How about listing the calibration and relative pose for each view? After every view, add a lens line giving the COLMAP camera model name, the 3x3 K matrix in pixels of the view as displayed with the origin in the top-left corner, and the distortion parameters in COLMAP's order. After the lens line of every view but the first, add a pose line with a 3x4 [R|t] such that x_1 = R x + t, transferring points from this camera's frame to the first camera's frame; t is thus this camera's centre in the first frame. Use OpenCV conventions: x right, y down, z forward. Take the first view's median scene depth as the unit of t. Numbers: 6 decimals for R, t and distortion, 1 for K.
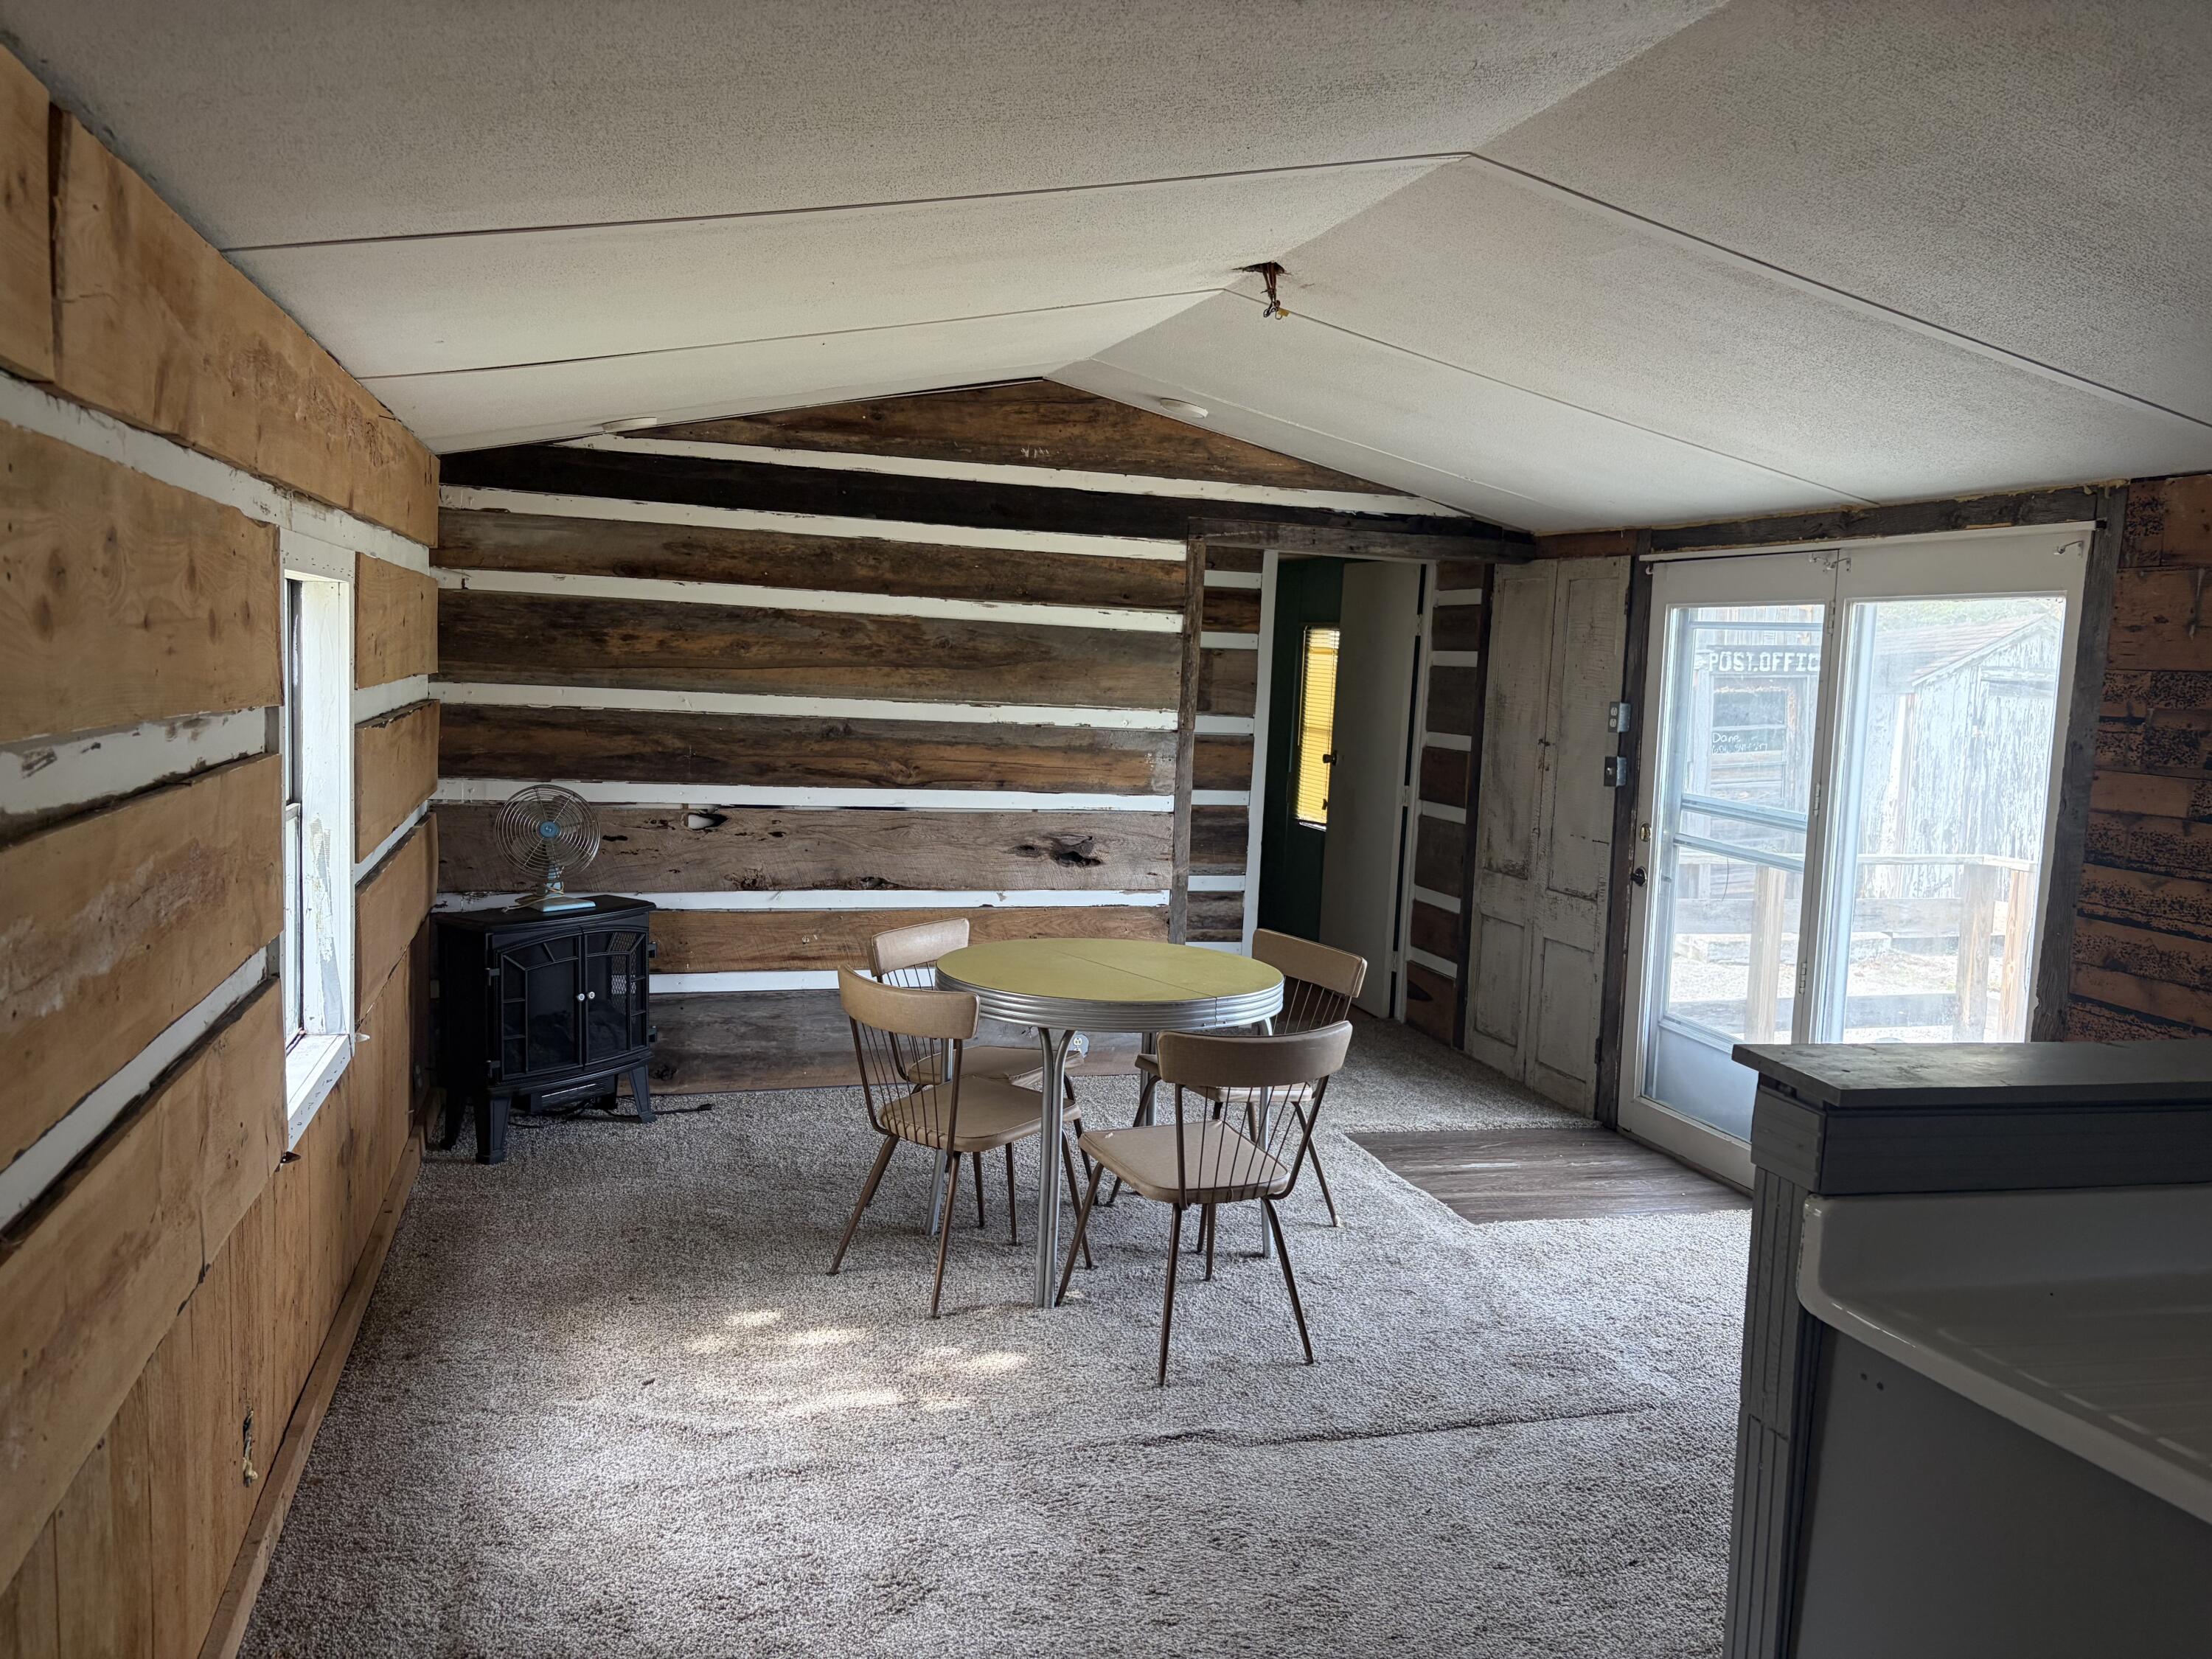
lens RADIAL K [[1719.1, 0, 1103.6], [0, 1719.1, 829.9], [0, 0, 1]] dist [0.023036, -0.002178]
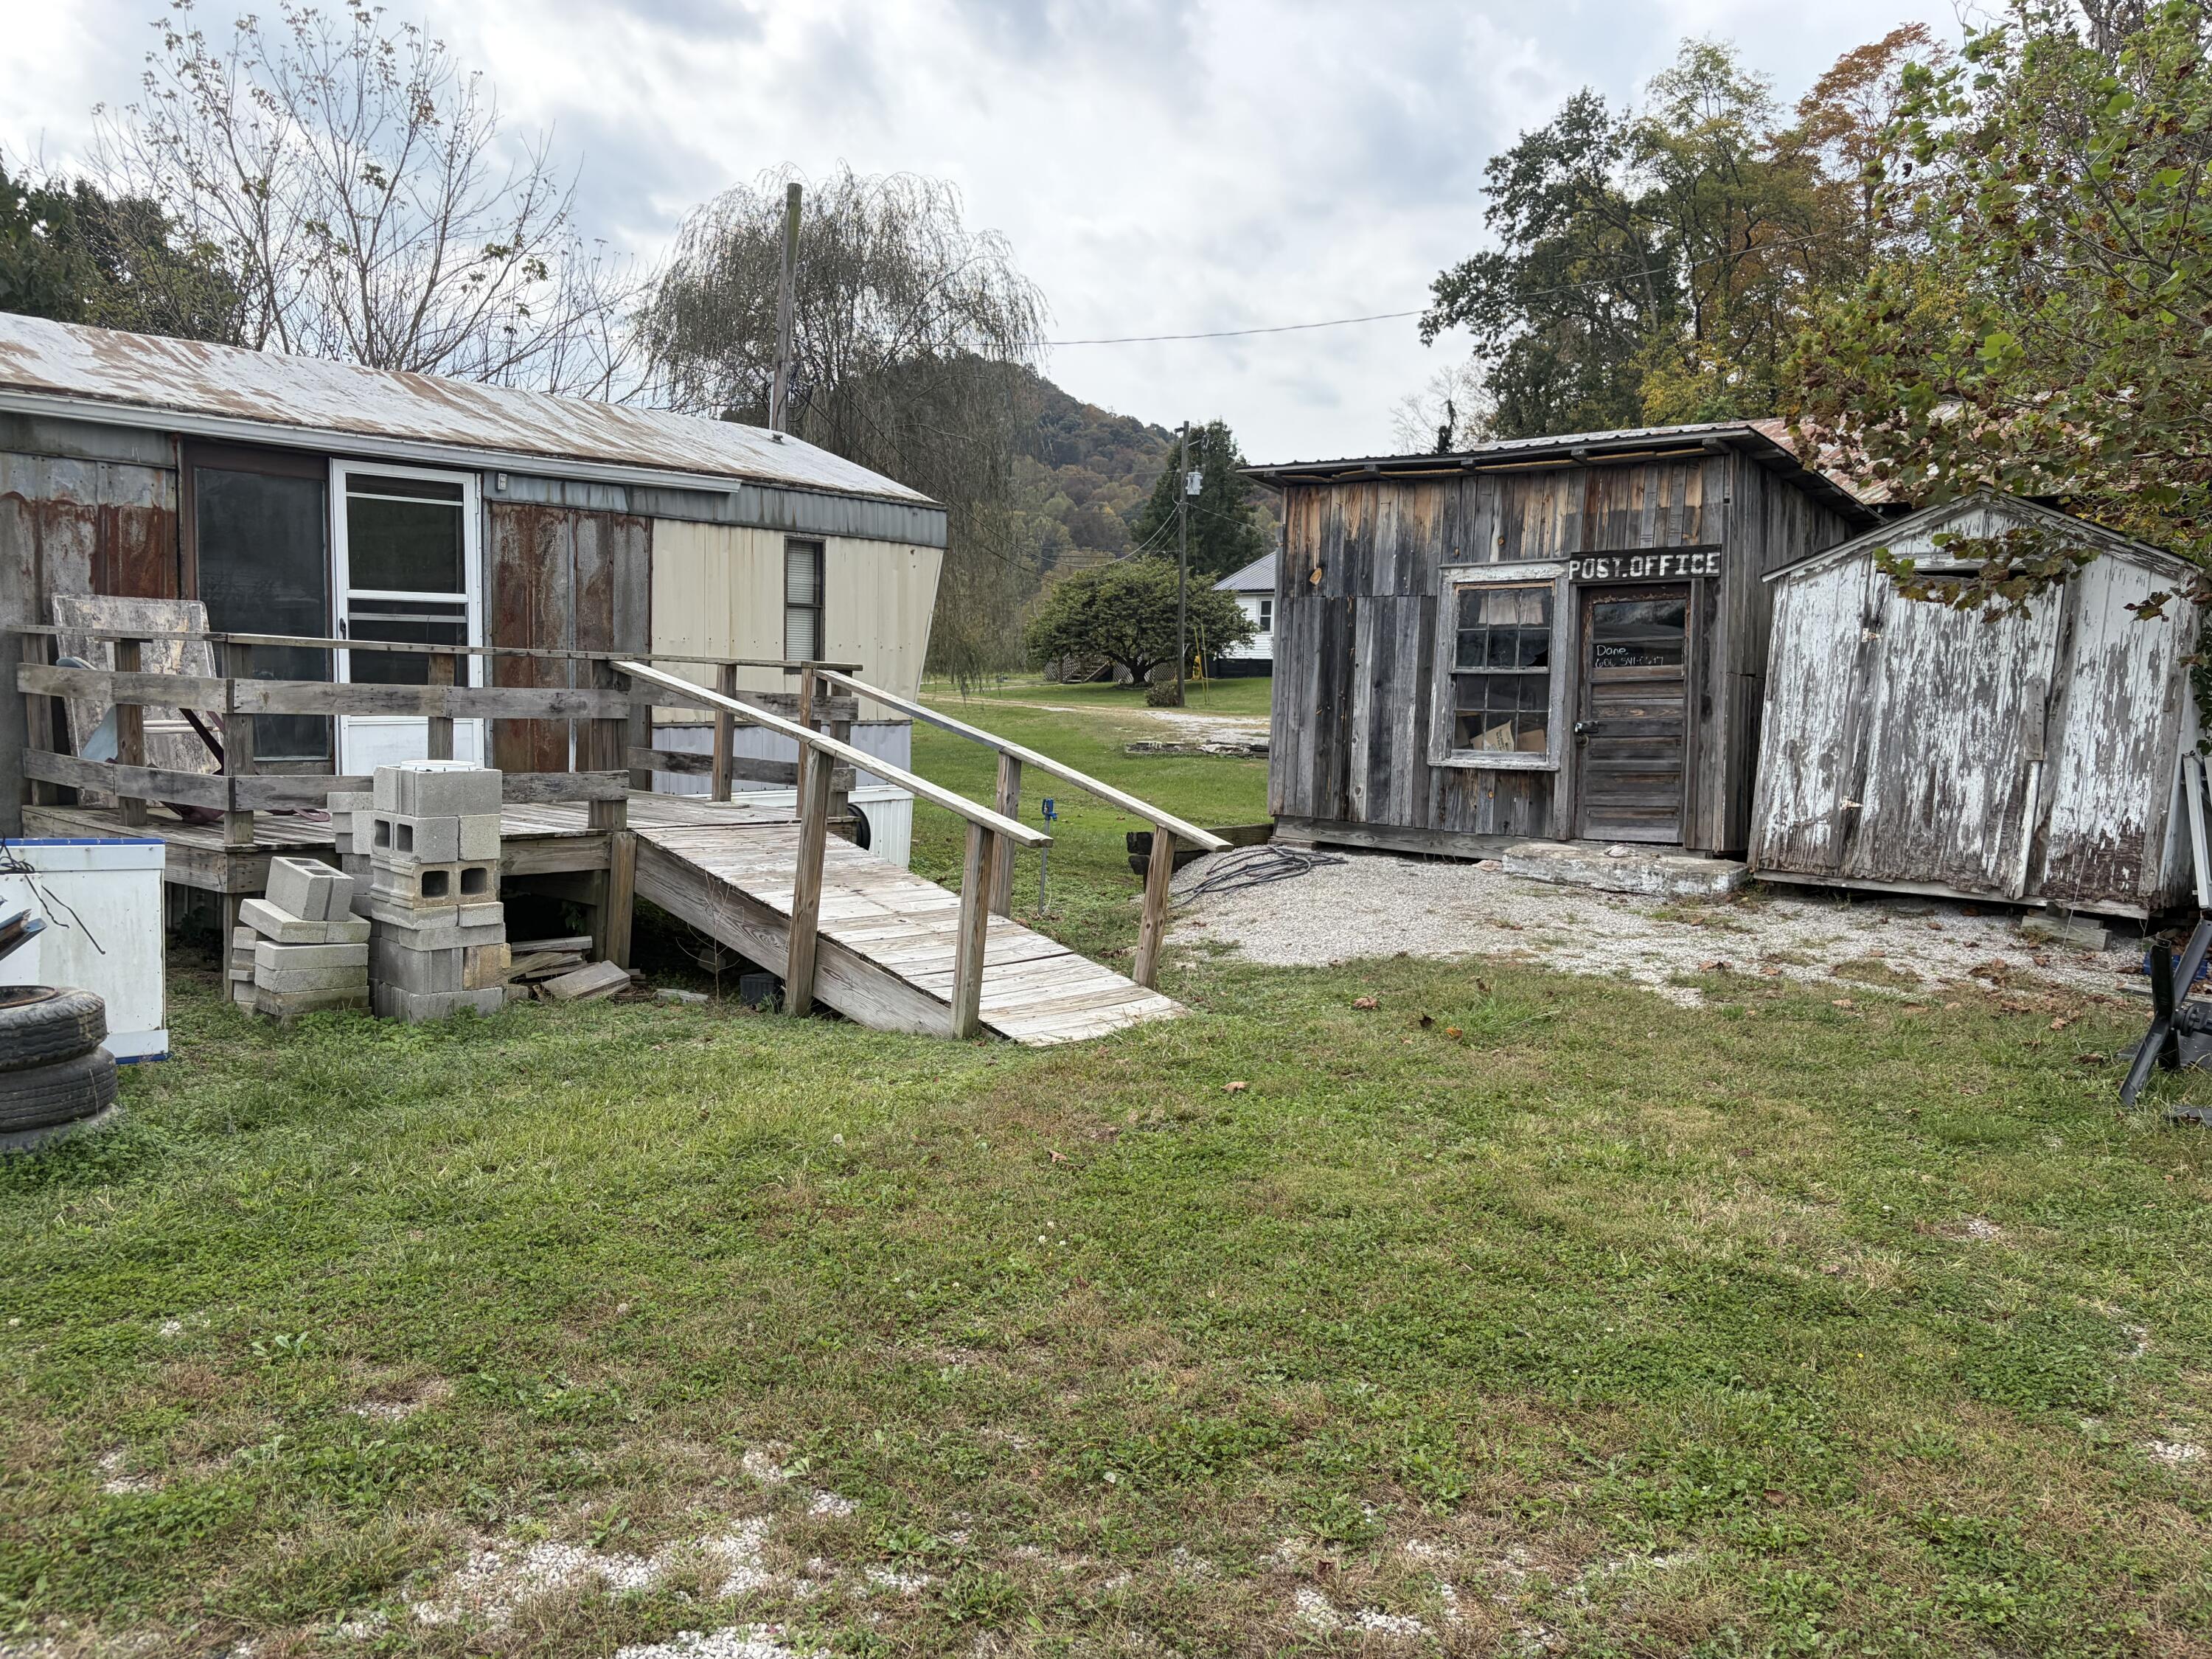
lens RADIAL K [[1719.1, 0, 1105.9], [0, 1719.1, 832.4], [0, 0, 1]] dist [0.023036, -0.002178]
pose [[0.552675, 0.059566, -0.831266, 0.990759], [-0.093286, 0.995596, 0.009319, 0.061817], [0.828160, 0.072395, 0.555797, 0.256753]]
